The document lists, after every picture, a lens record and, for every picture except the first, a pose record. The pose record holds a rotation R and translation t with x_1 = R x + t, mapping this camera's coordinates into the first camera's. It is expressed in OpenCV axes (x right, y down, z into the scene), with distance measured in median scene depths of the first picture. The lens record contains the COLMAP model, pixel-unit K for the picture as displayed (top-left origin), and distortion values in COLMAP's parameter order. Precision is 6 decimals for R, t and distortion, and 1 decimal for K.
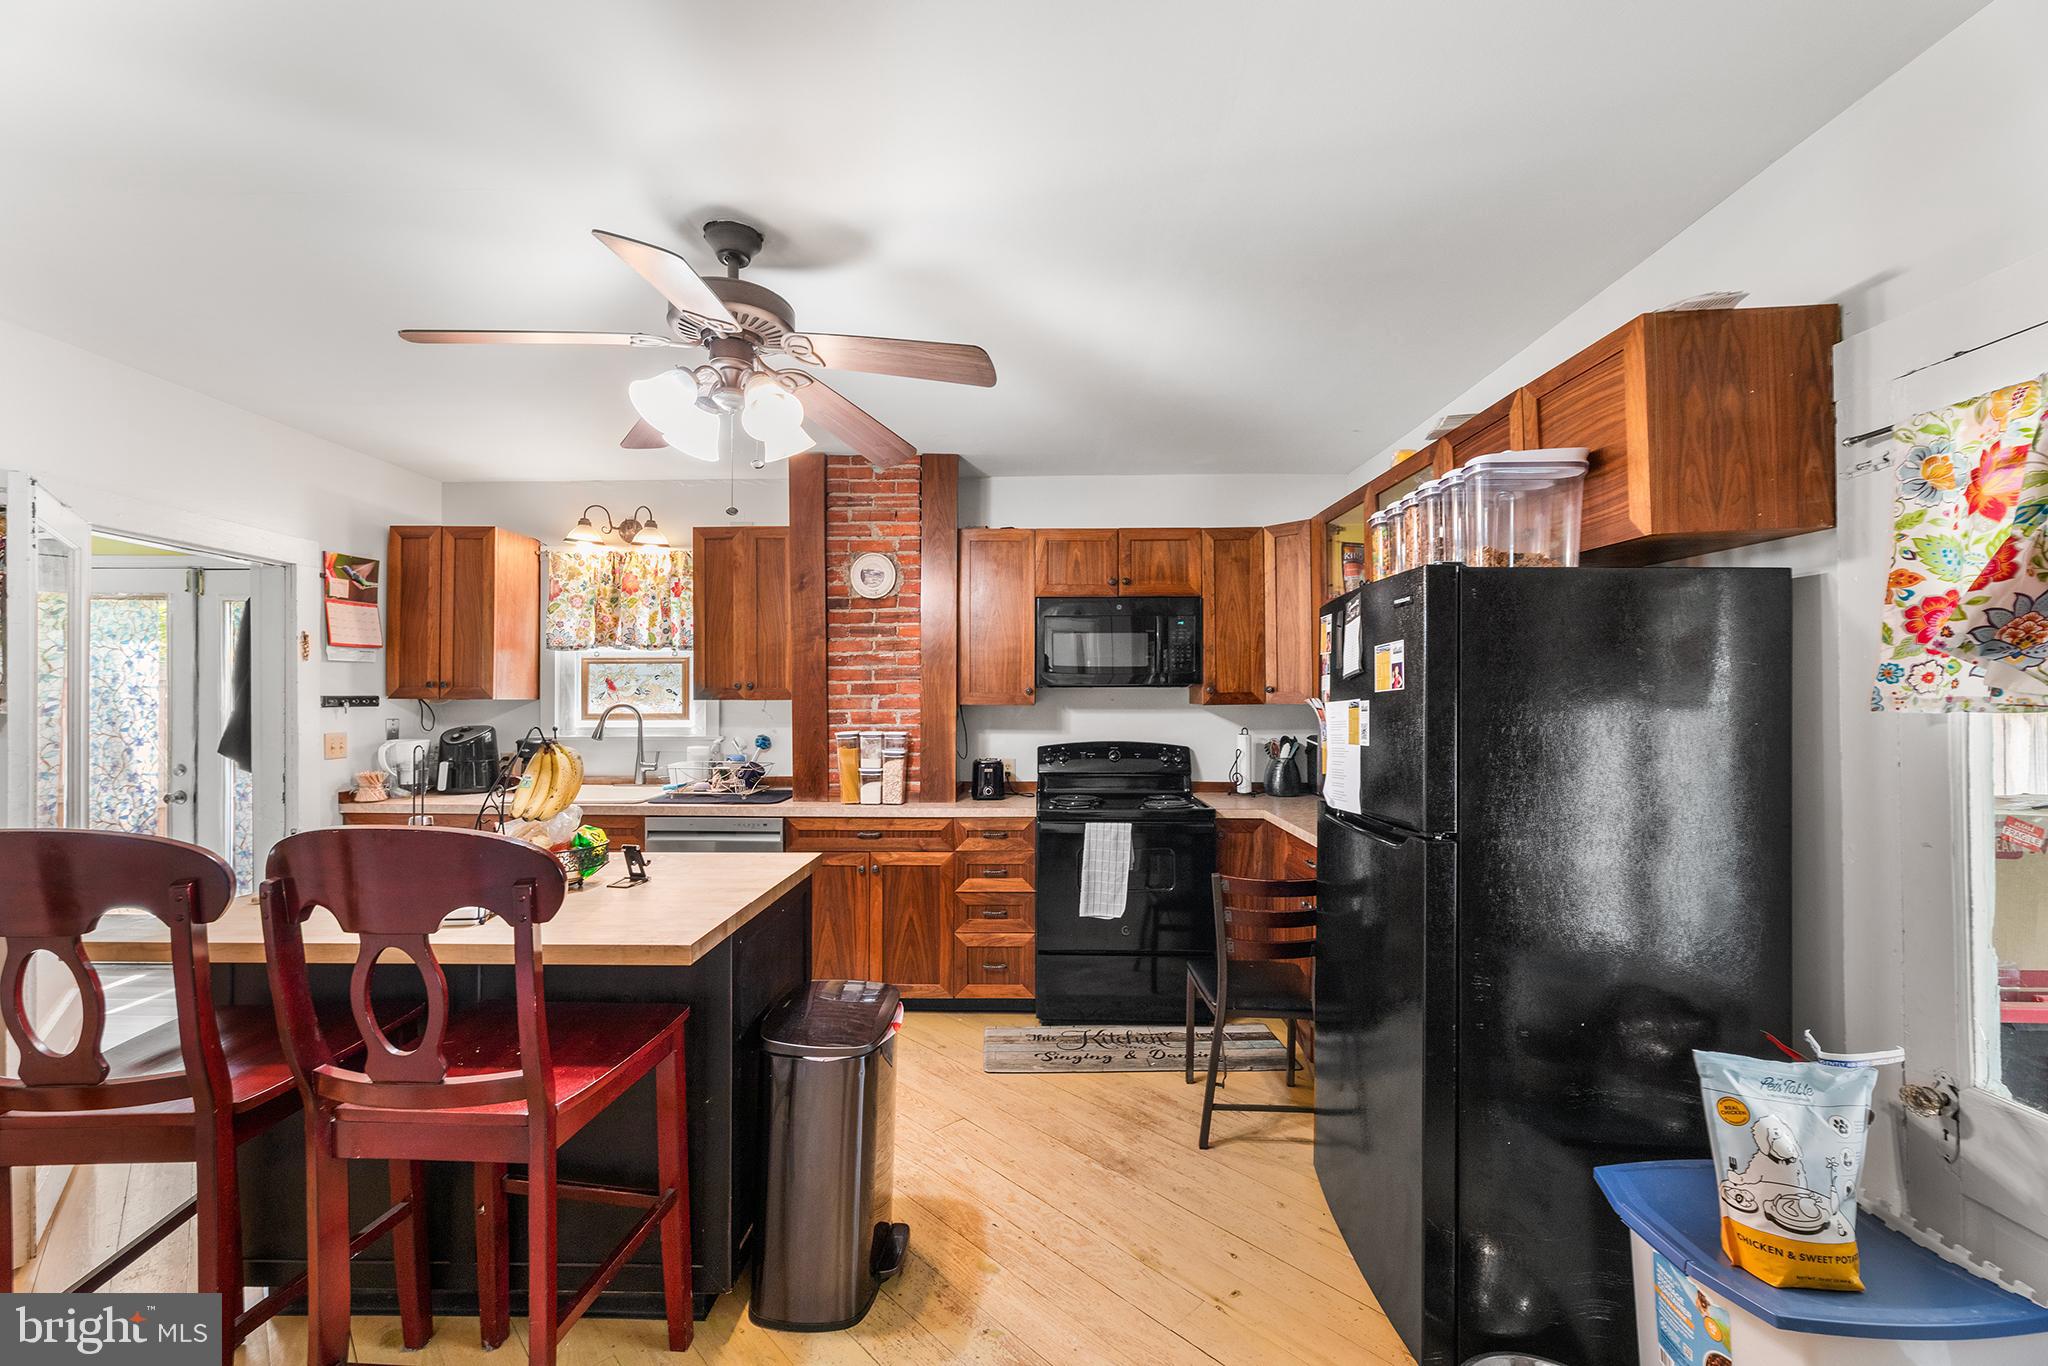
lens RADIAL K [[821.7, 0, 1028.6], [0, 821.7, 687.1], [0, 0, 1]] dist [-0.001971, -0.000038]
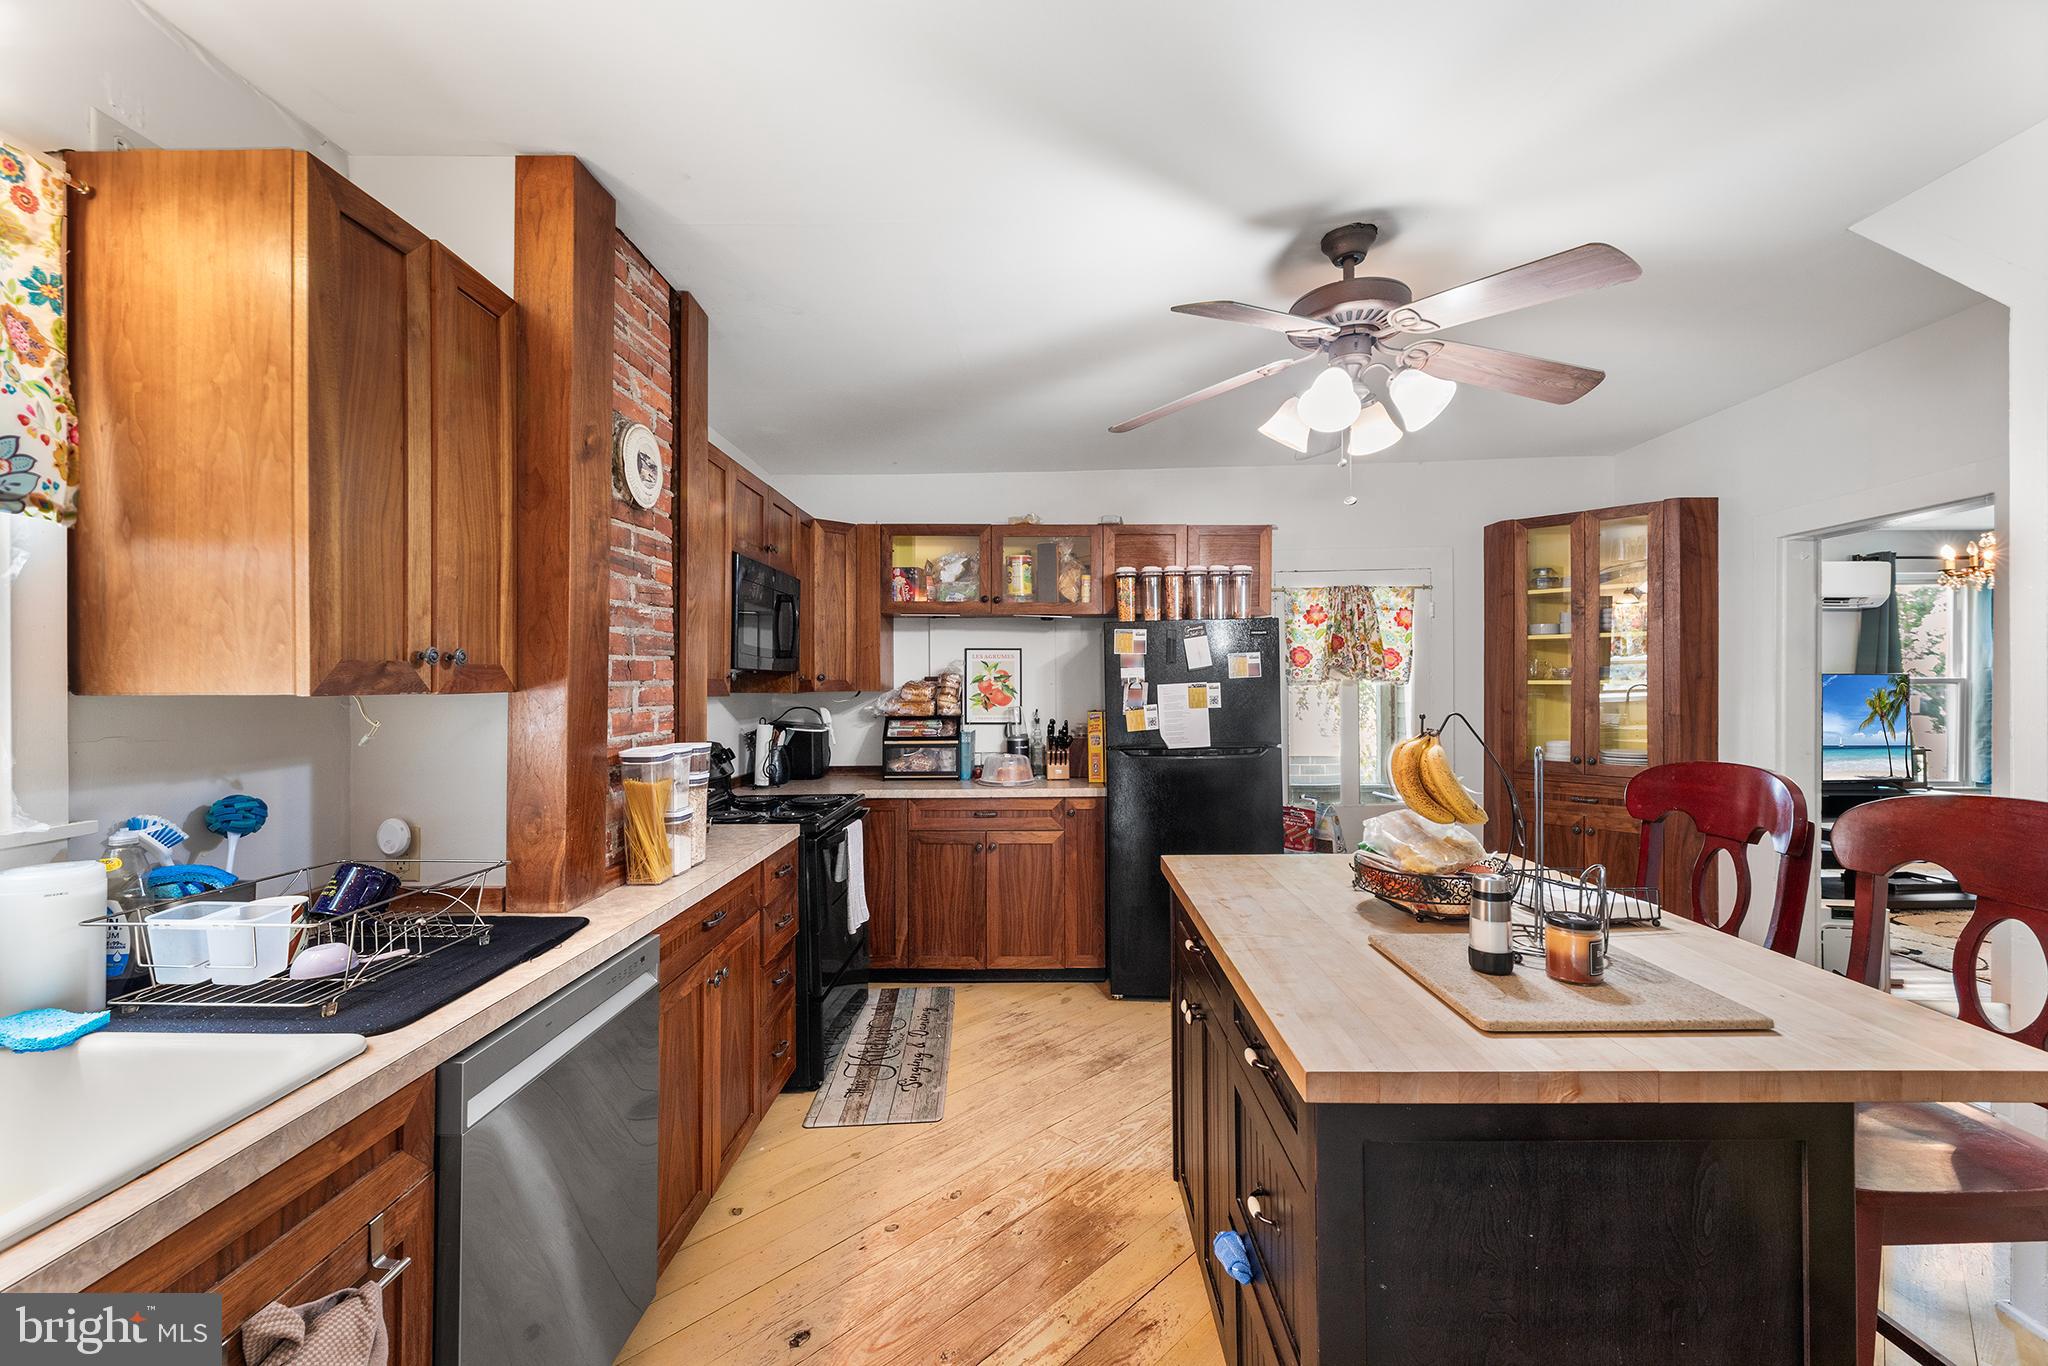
lens RADIAL K [[832.0, 0, 1009.1], [0, 832.0, 683.5], [0, 0, 1]] dist [-0.000465, 0.000047]
pose [[0.013251, 0.001466, 0.999911, -0.741014], [-0.003396, 0.999993, -0.001421, 0.010633], [-0.999906, -0.003377, 0.013256, 0.738802]]
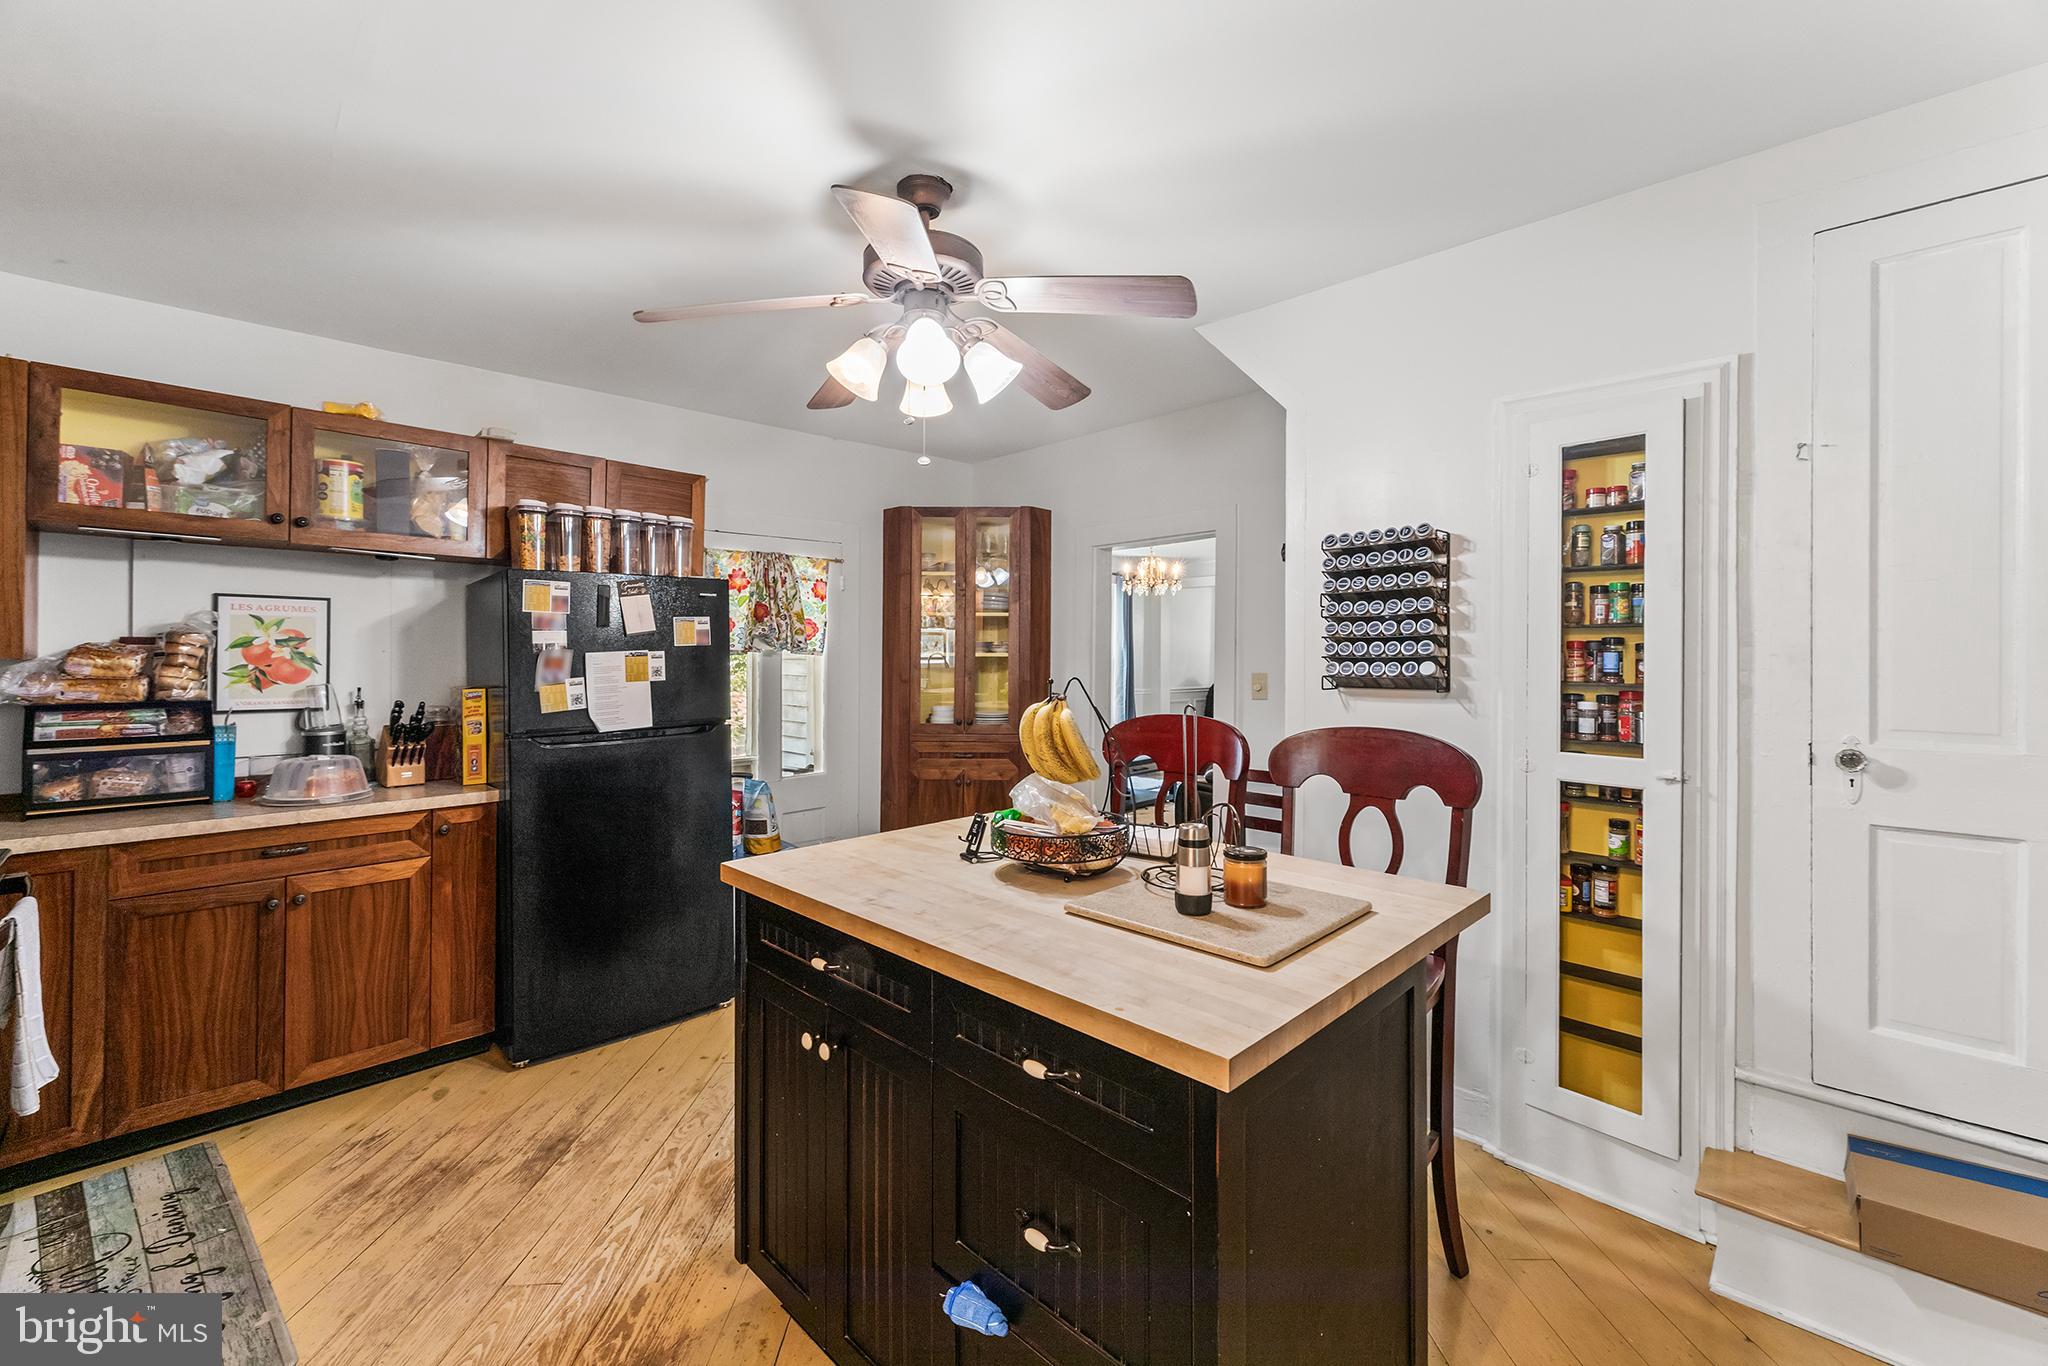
lens RADIAL K [[852.8, 0, 1027.0], [0, 852.8, 652.4], [0, 0, 1]] dist [0.001268, 0.000206]
pose [[-0.722257, 0.003320, 0.691617, -0.614082], [-0.006786, 0.999906, -0.011886, 0.016312], [-0.691591, -0.013278, -0.722167, 0.864703]]
